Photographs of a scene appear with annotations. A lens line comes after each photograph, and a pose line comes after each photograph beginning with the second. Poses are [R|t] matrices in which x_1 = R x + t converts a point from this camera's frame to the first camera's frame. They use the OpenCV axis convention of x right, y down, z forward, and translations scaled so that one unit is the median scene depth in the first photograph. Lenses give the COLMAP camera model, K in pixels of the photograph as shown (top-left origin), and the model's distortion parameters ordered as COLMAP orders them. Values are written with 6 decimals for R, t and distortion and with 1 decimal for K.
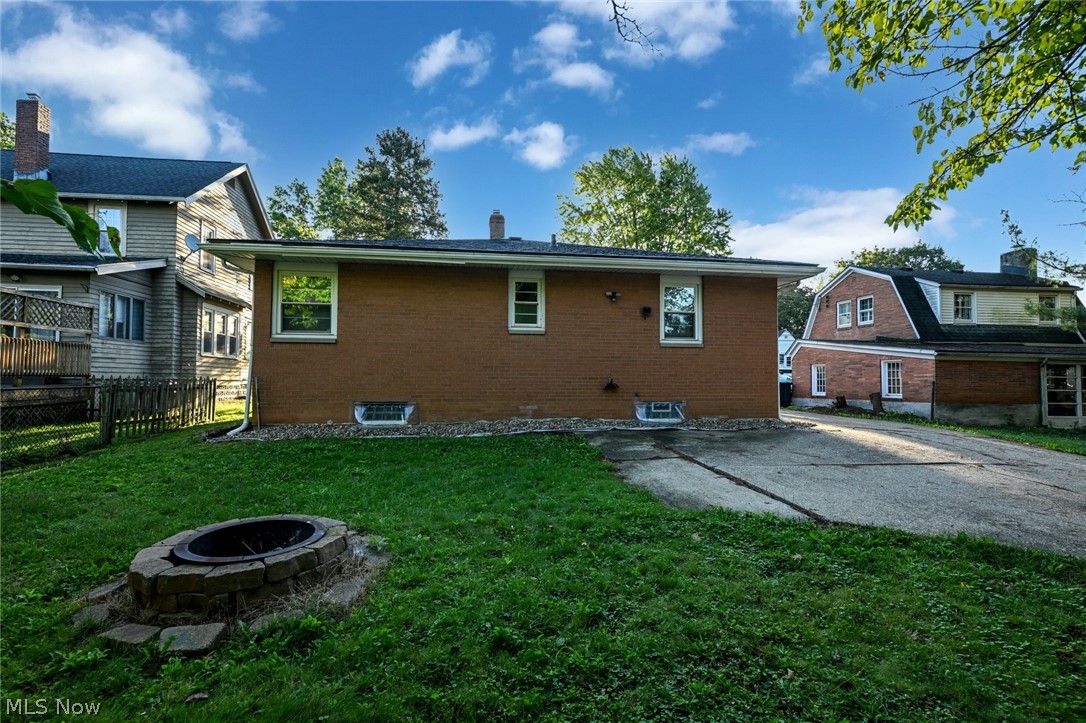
lens RADIAL K [[518.0, 0, 543.0], [0, 518.0, 361.5], [0, 0, 1]] dist [-0.000725, -0.000515]
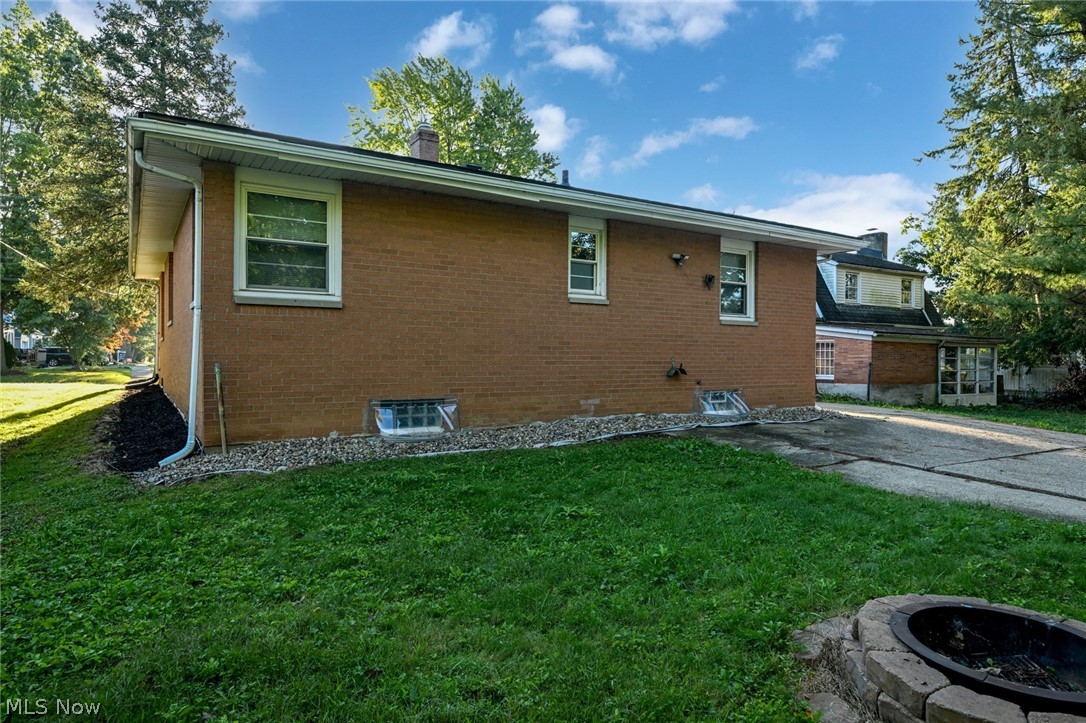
lens RADIAL K [[641.4, 0, 543.0], [0, 641.4, 361.5], [0, 0, 1]] dist [-0.002400, 0.000287]
pose [[0.918634, -0.000957, 0.395109, -0.443574], [-0.017828, 0.998878, 0.043869, -0.009035], [-0.394708, -0.047344, 0.917586, 0.170961]]
